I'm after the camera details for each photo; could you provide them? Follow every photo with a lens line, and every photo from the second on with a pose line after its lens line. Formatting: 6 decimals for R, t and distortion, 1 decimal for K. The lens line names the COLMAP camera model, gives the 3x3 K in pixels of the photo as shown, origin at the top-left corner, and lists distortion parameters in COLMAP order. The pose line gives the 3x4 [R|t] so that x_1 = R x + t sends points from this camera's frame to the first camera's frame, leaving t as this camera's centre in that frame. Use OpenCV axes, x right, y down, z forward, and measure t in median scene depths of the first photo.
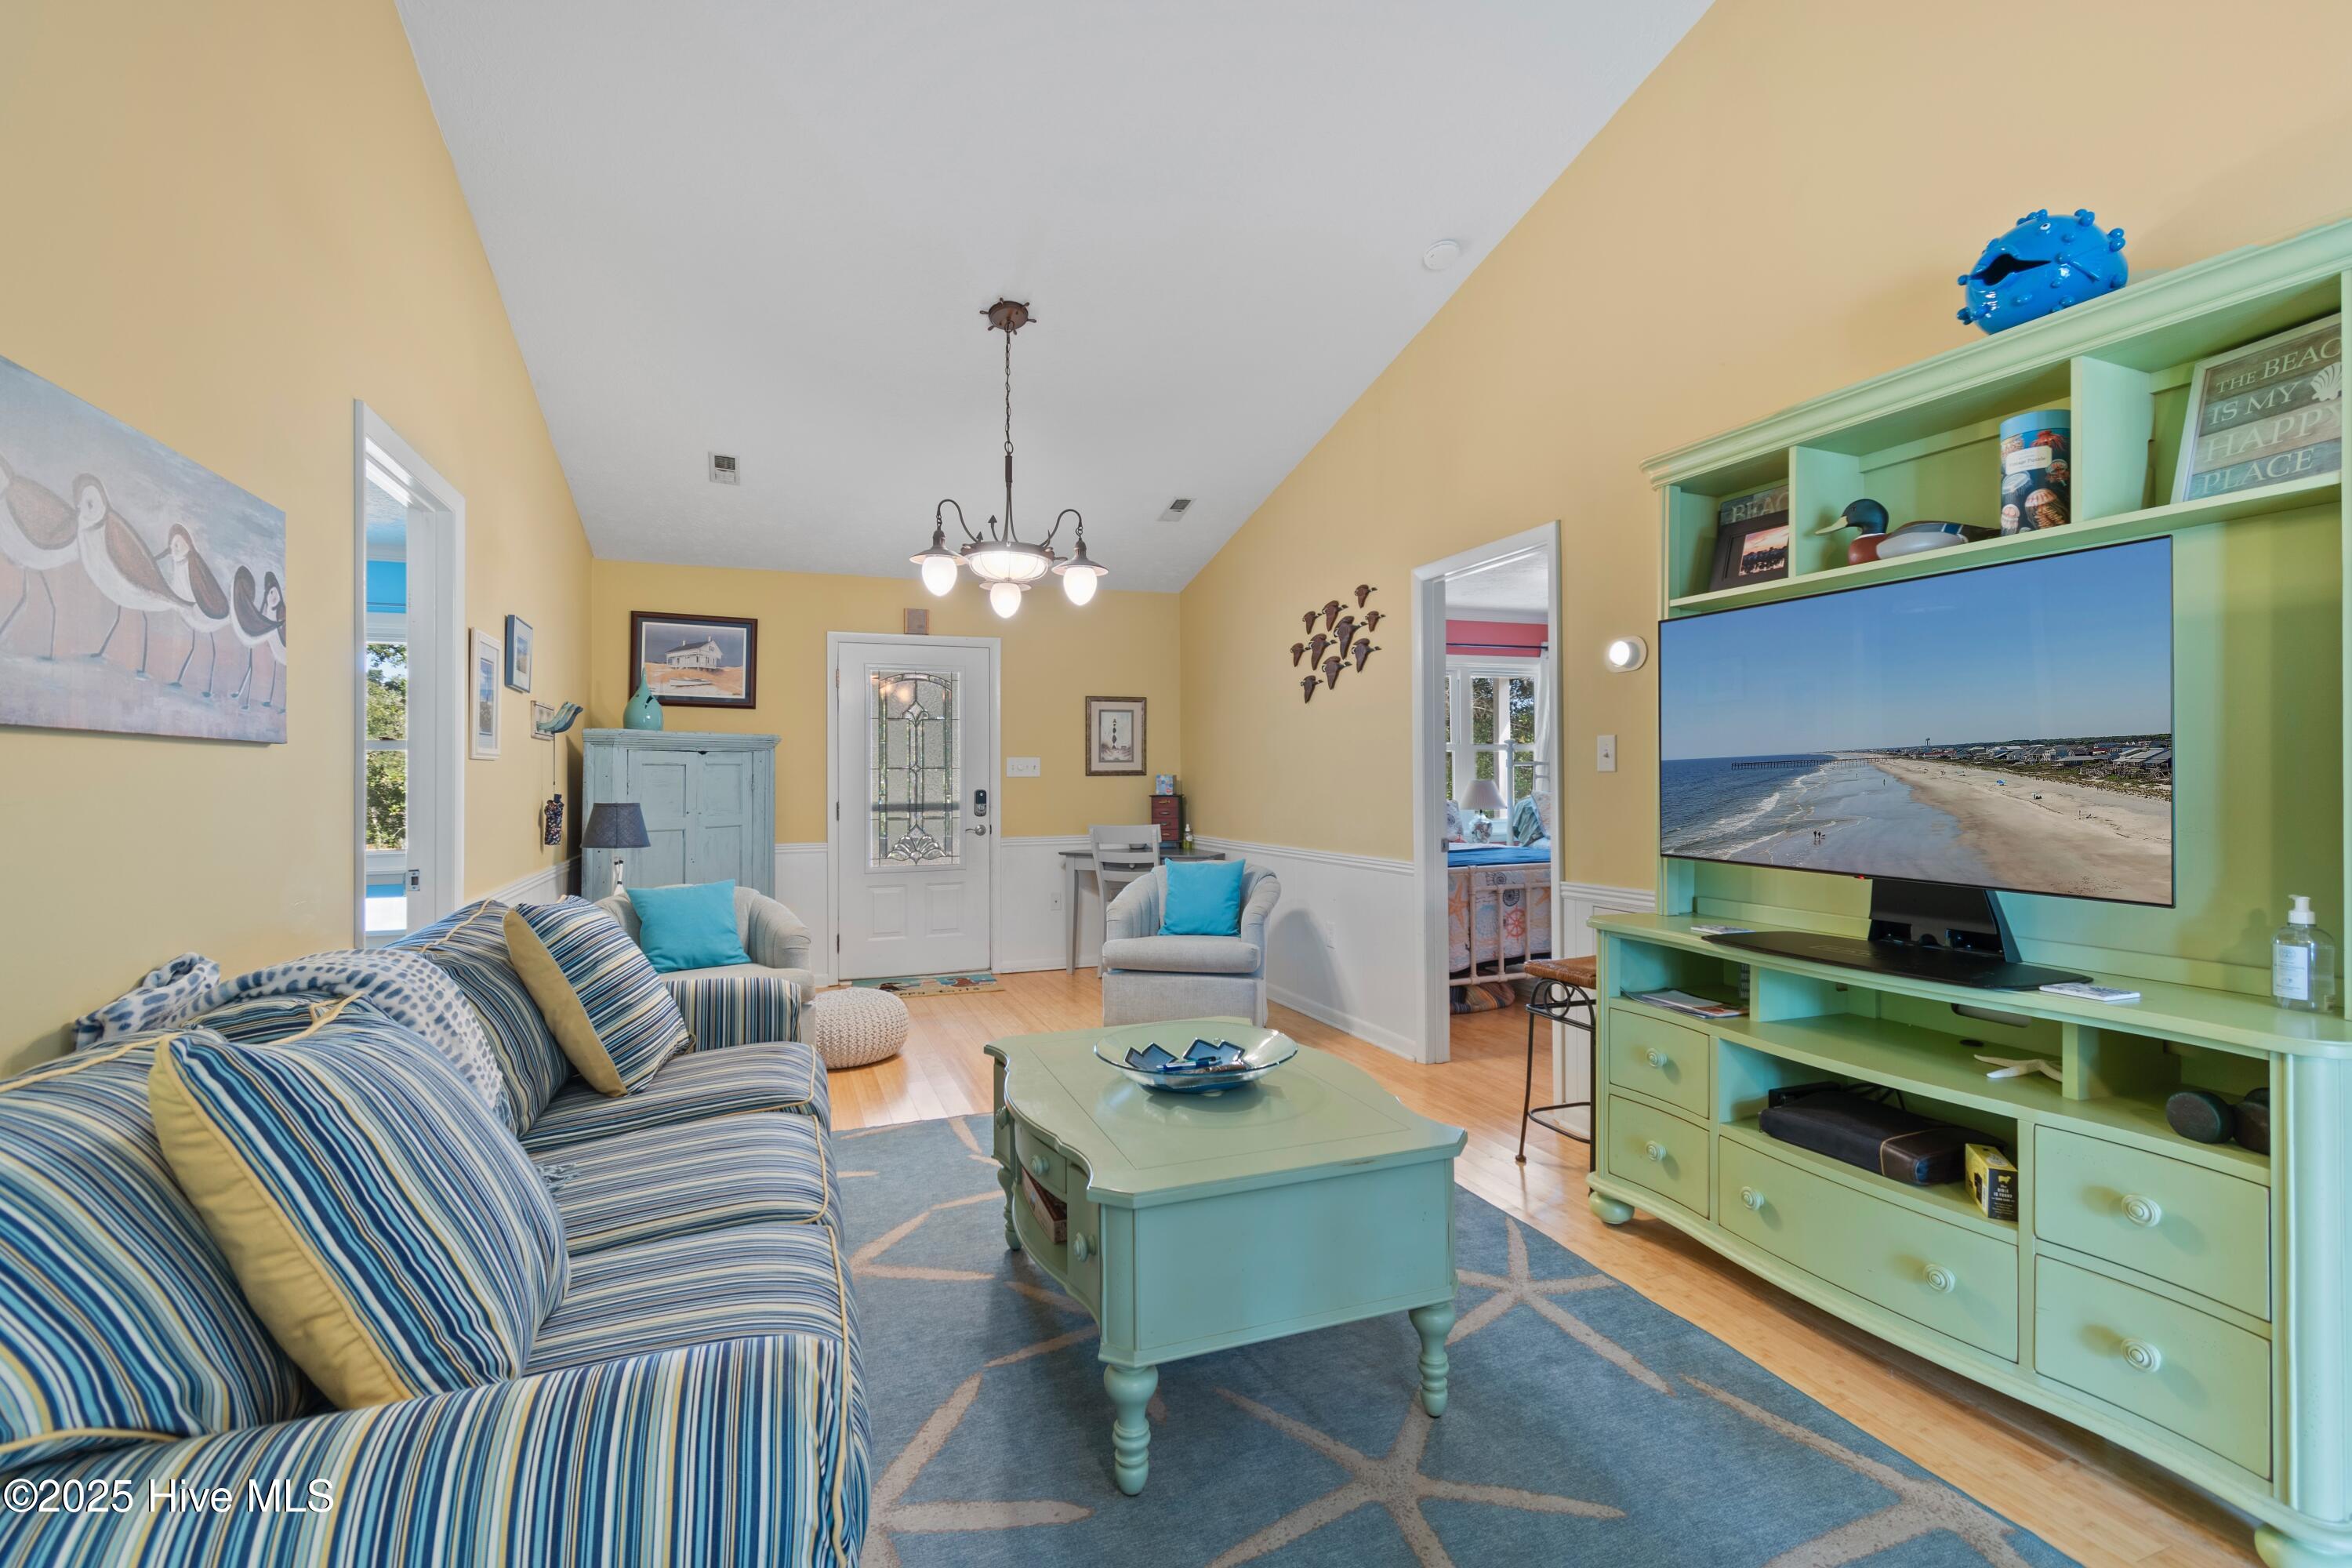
lens RADIAL K [[1037.2, 0, 1168.9], [0, 1037.2, 785.1], [0, 0, 1]] dist [0.003637, 0.000039]
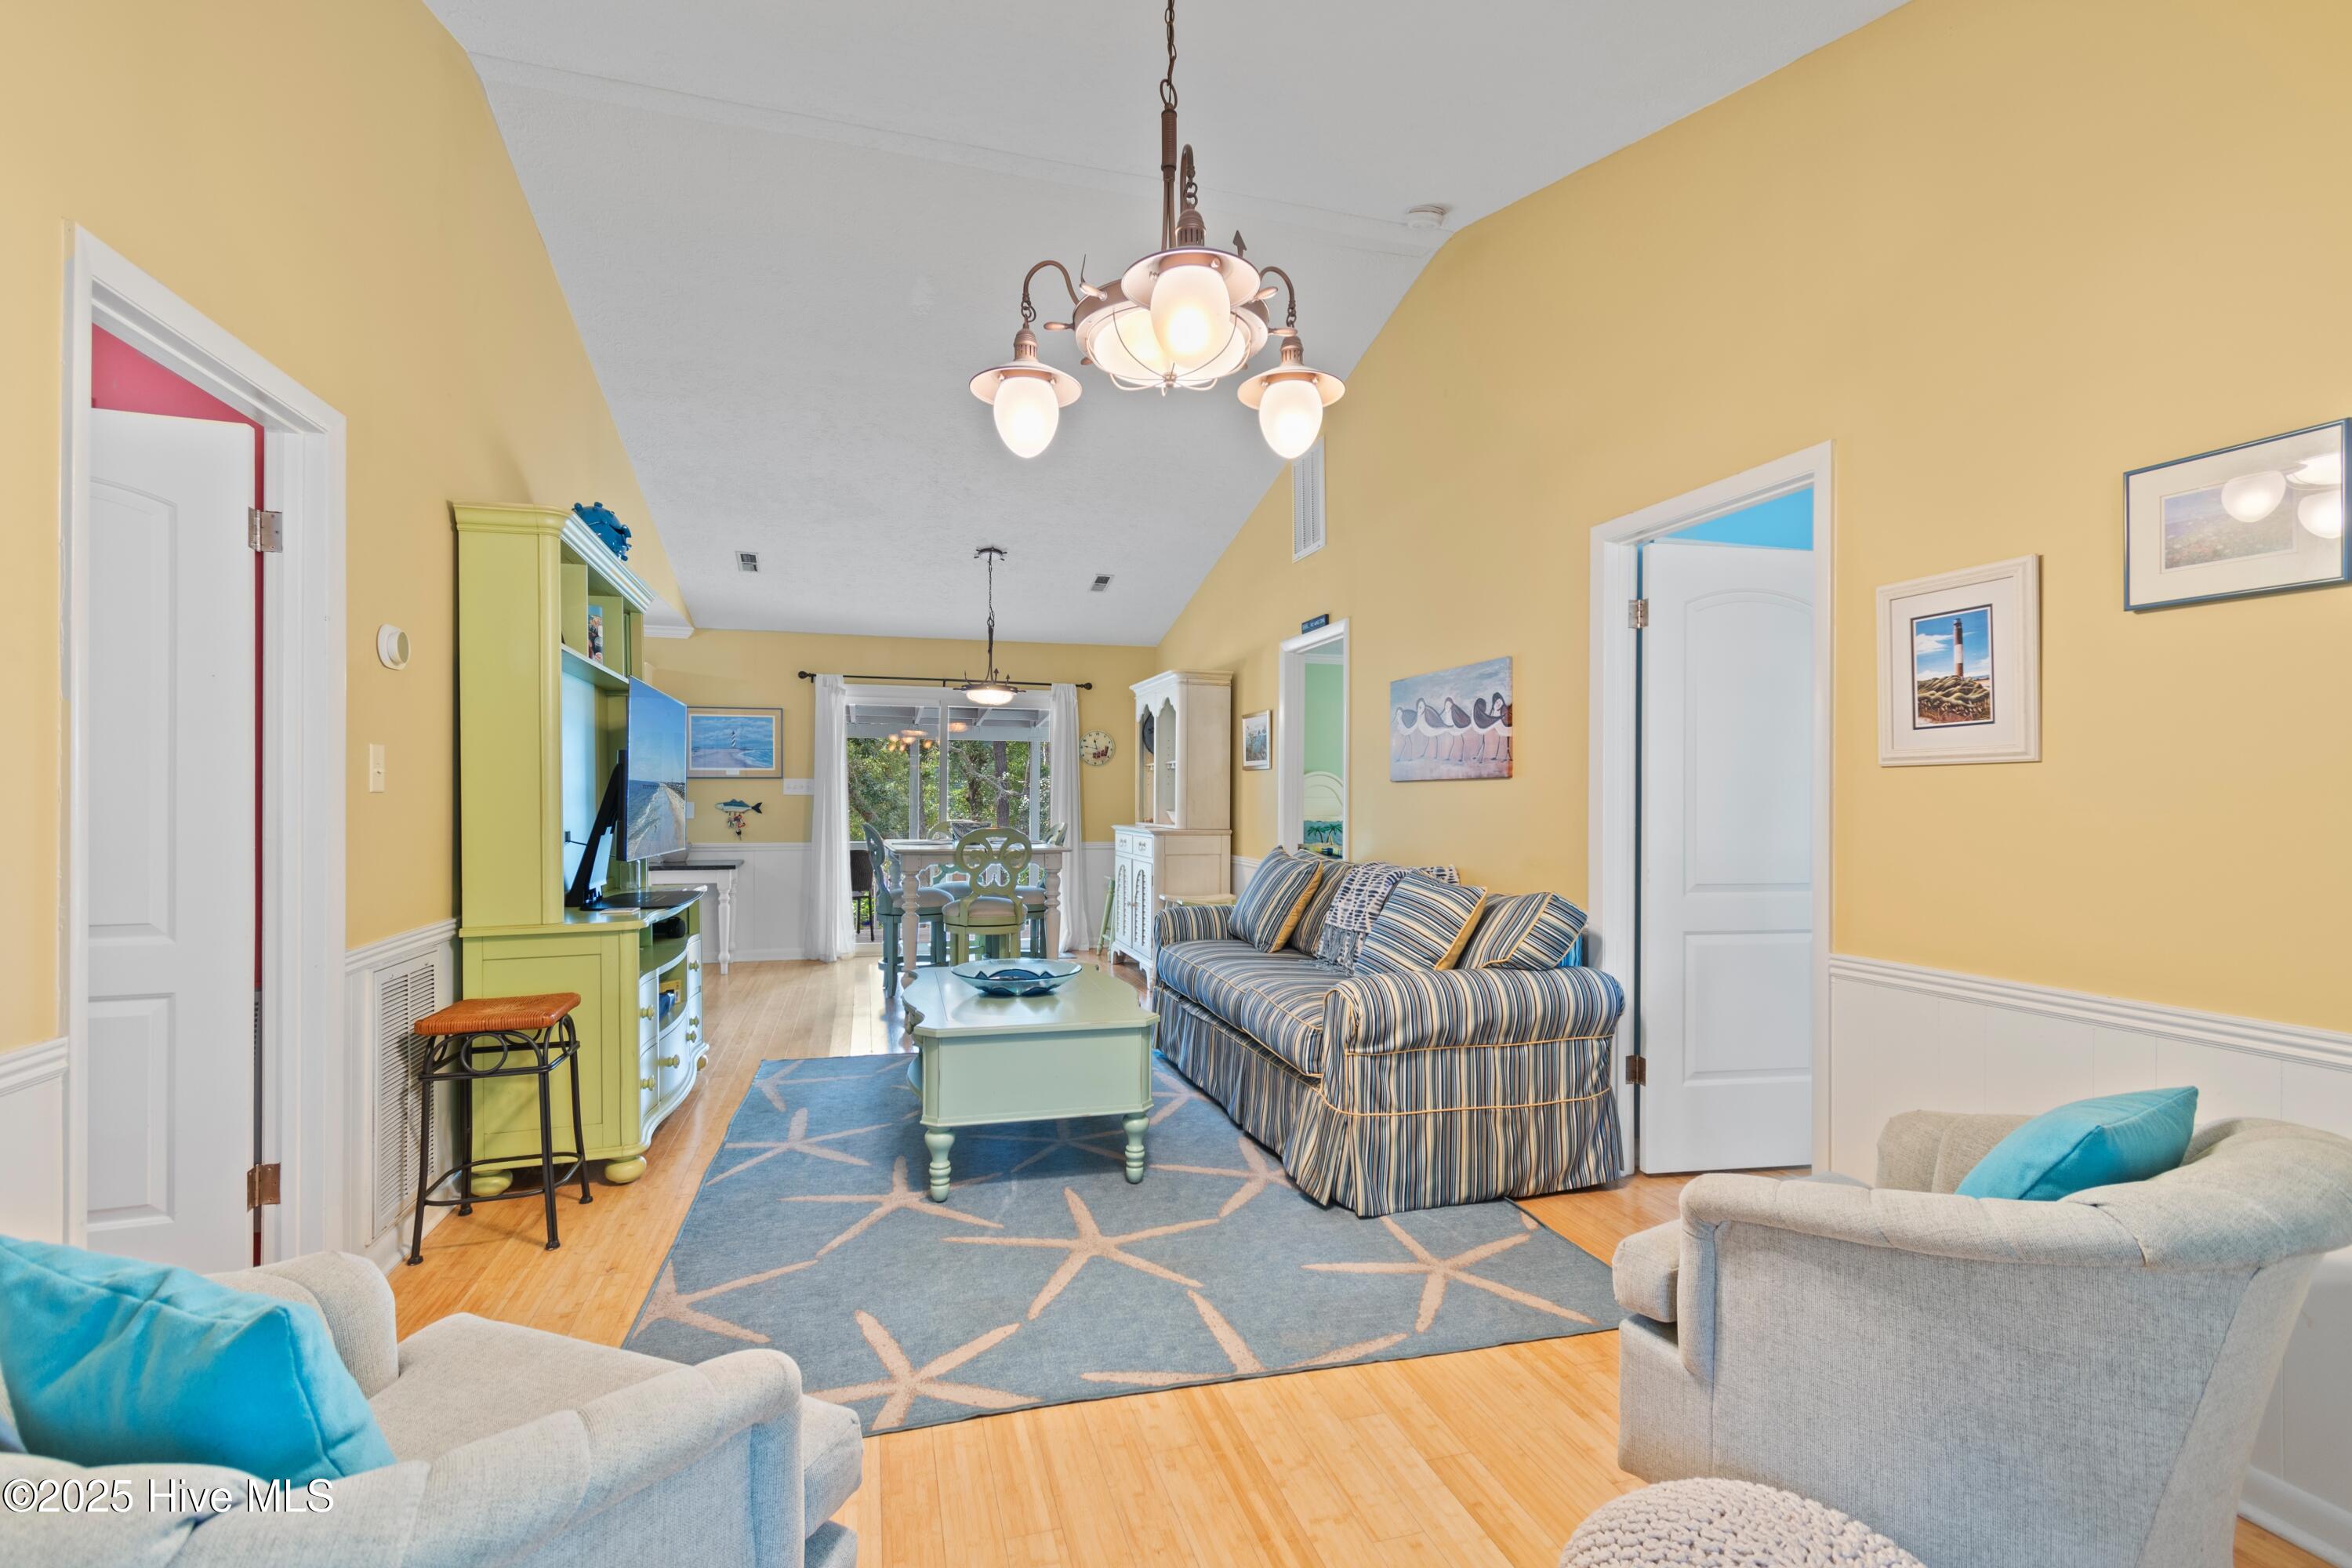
lens RADIAL K [[1037.2, 0, 1168.9], [0, 1037.2, 785.1], [0, 0, 1]] dist [0.003637, 0.000039]
pose [[-0.995561, 0.004408, 0.094015, -0.136440], [0.004105, 0.999986, -0.003415, -0.006810], [-0.094028, -0.003014, -0.995565, 0.993395]]
